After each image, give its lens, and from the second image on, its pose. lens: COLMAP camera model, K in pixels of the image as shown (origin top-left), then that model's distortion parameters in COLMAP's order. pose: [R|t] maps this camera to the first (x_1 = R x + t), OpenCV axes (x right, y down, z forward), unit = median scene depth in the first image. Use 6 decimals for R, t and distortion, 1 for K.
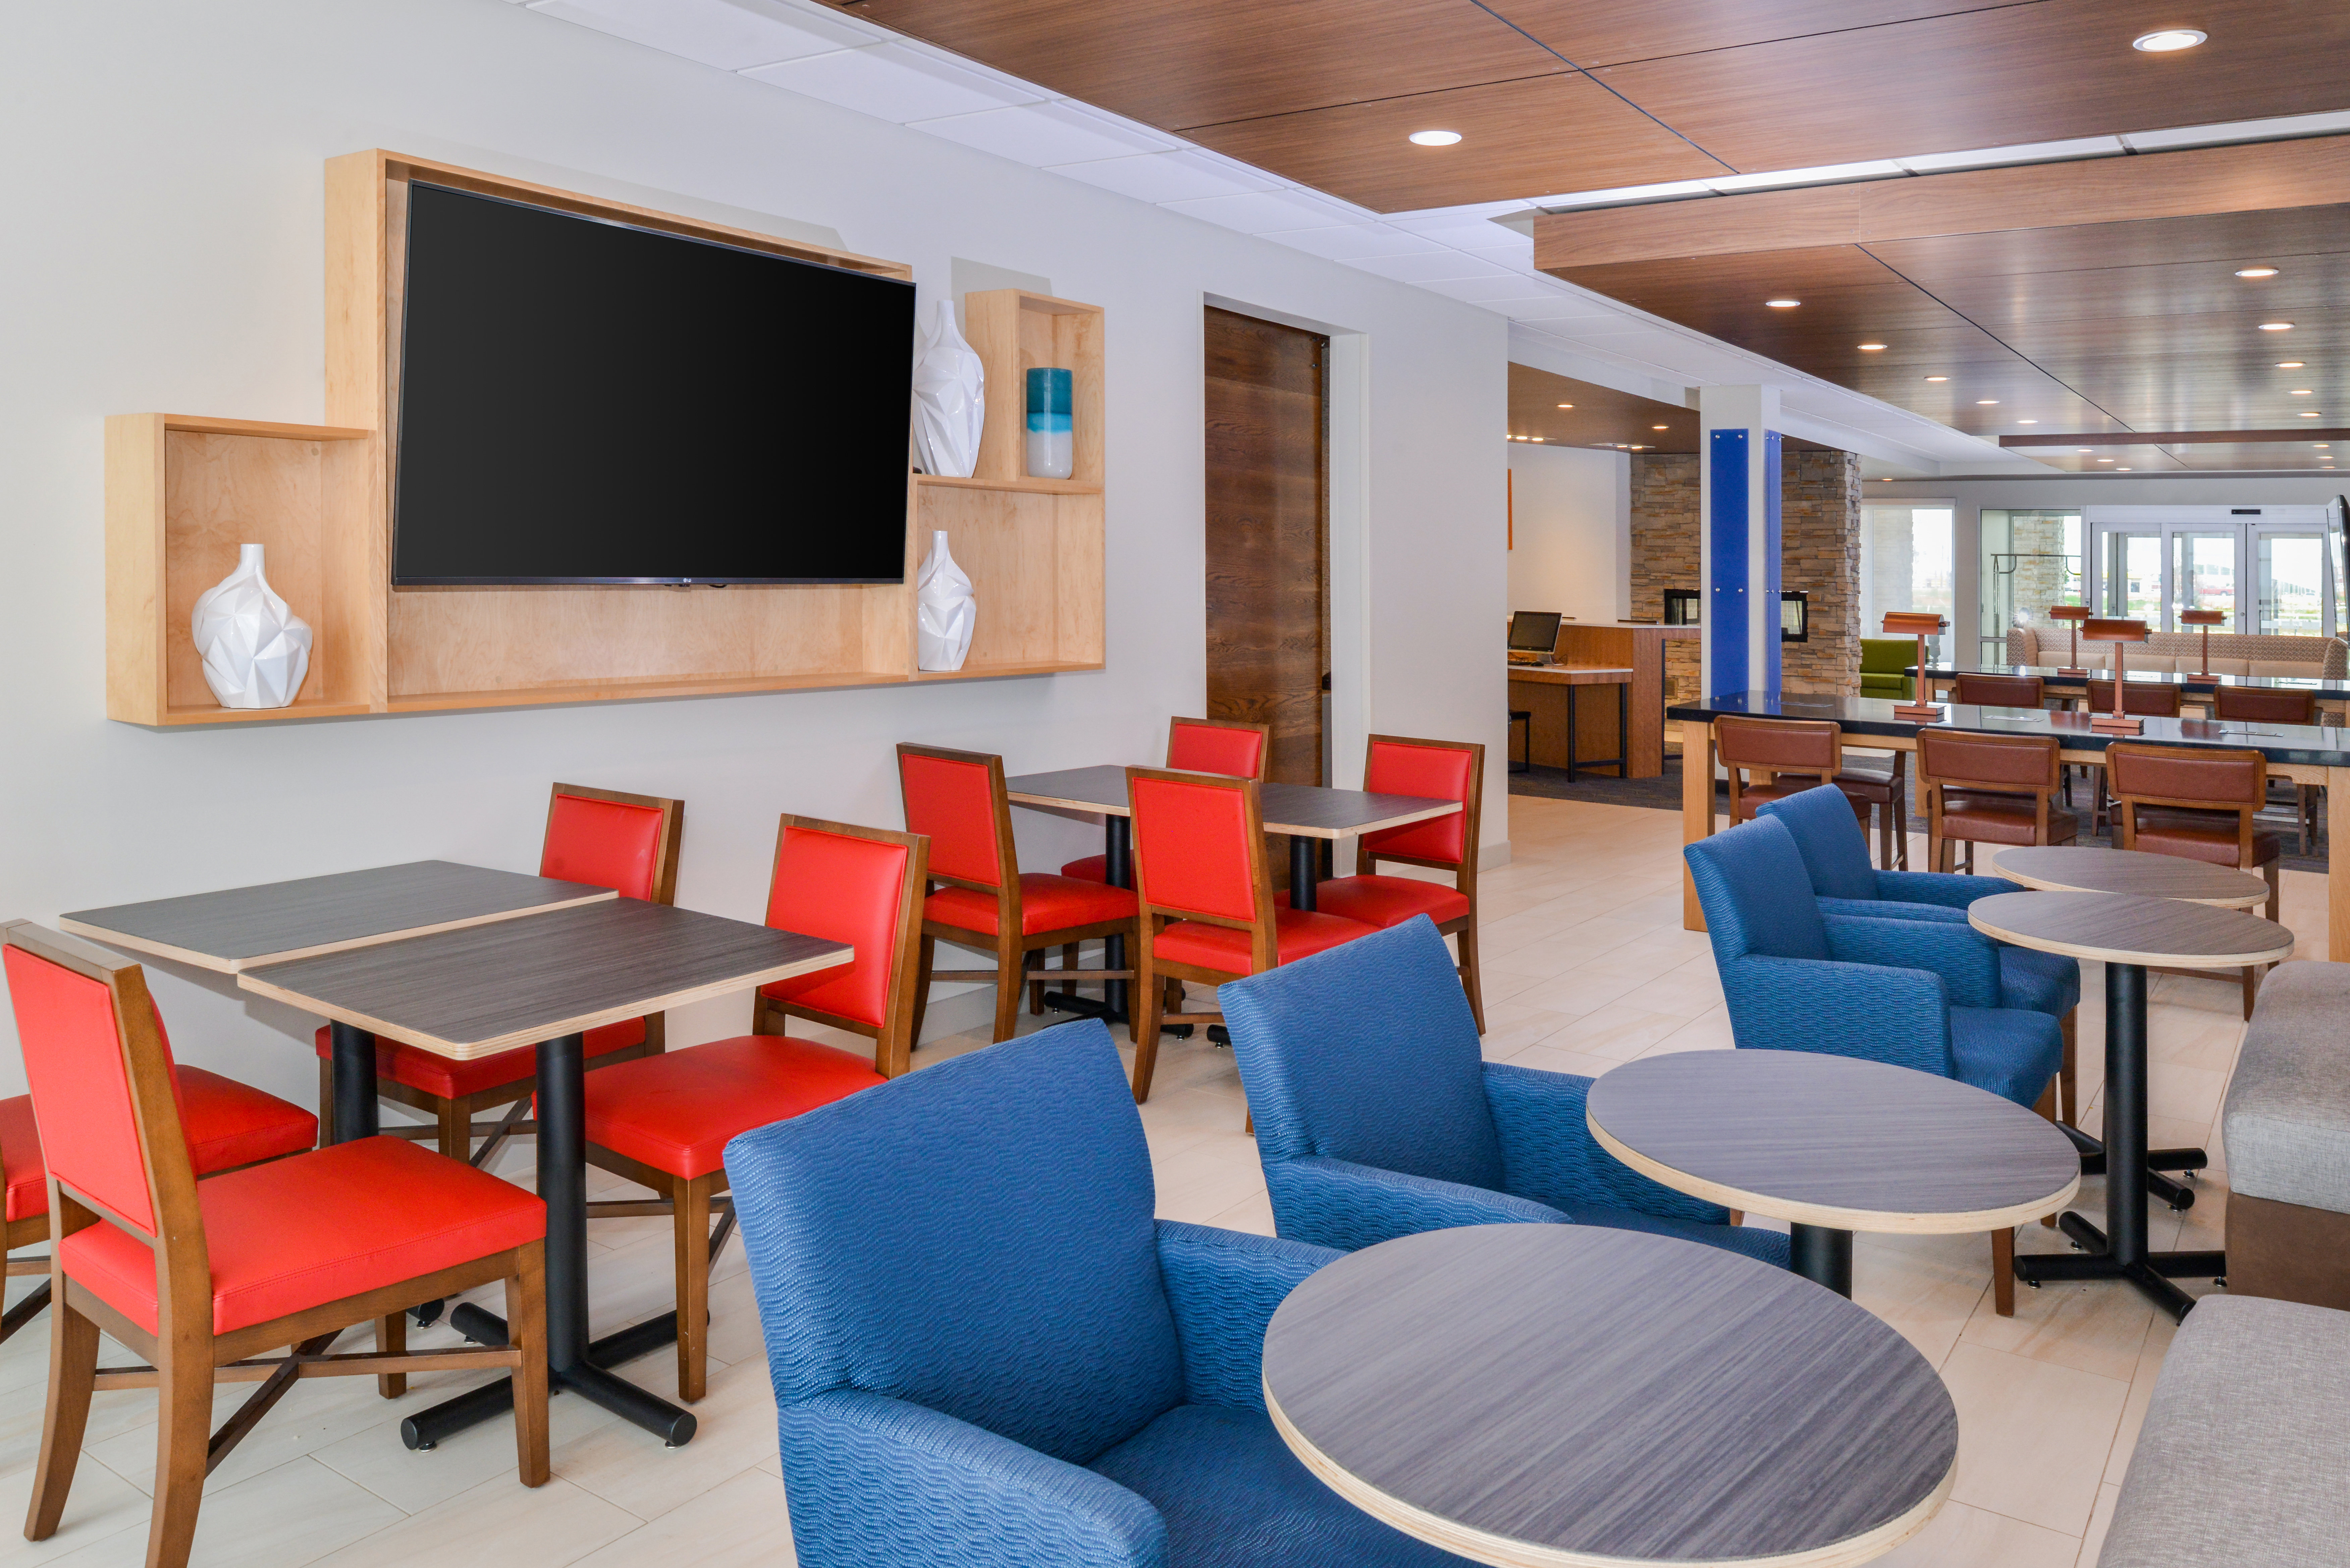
lens RADIAL K [[1730.4, 0, 1269.5], [0, 1730.4, 783.0], [0, 0, 1]] dist [-0.028550, -0.000709]
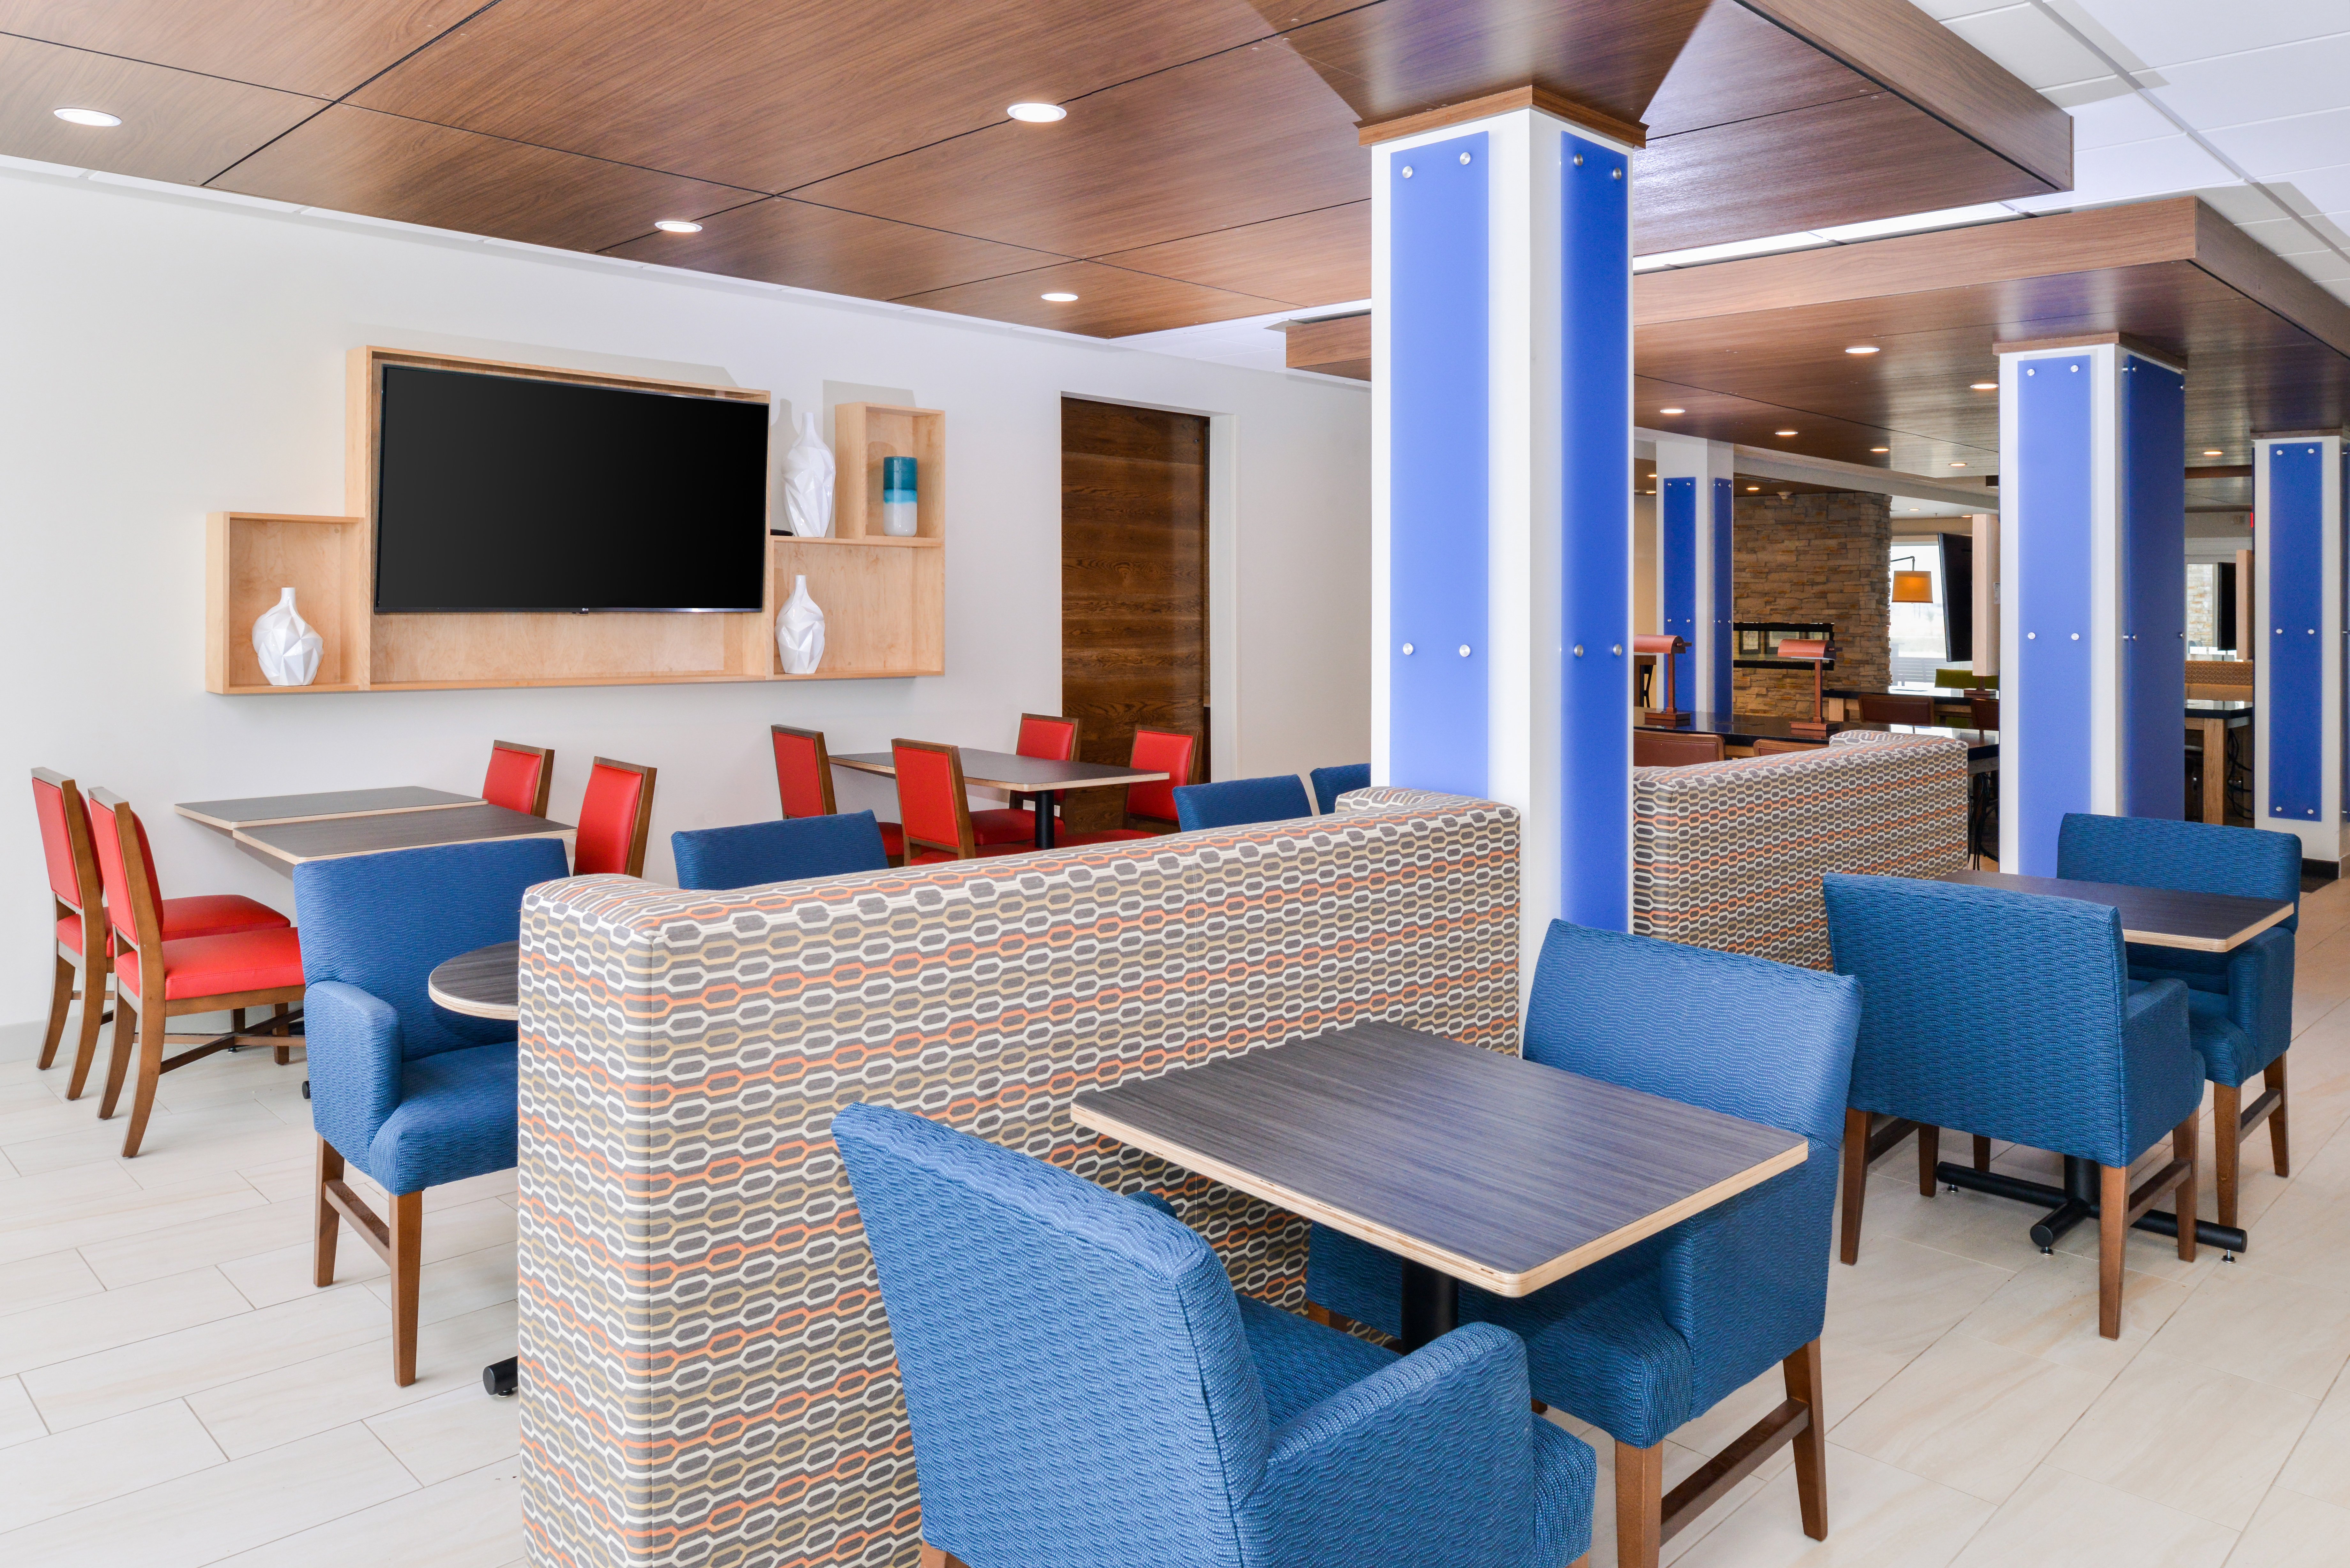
lens RADIAL K [[1639.6, 0, 1175.0], [0, 1639.6, 784.0], [0, 0, 1]] dist [-0.037659, -0.000479]
pose [[0.978443, 0.015465, -0.205935, 0.393863], [-0.018958, 0.999708, -0.015002, 0.040068], [0.205643, 0.018583, 0.978451, -0.249595]]
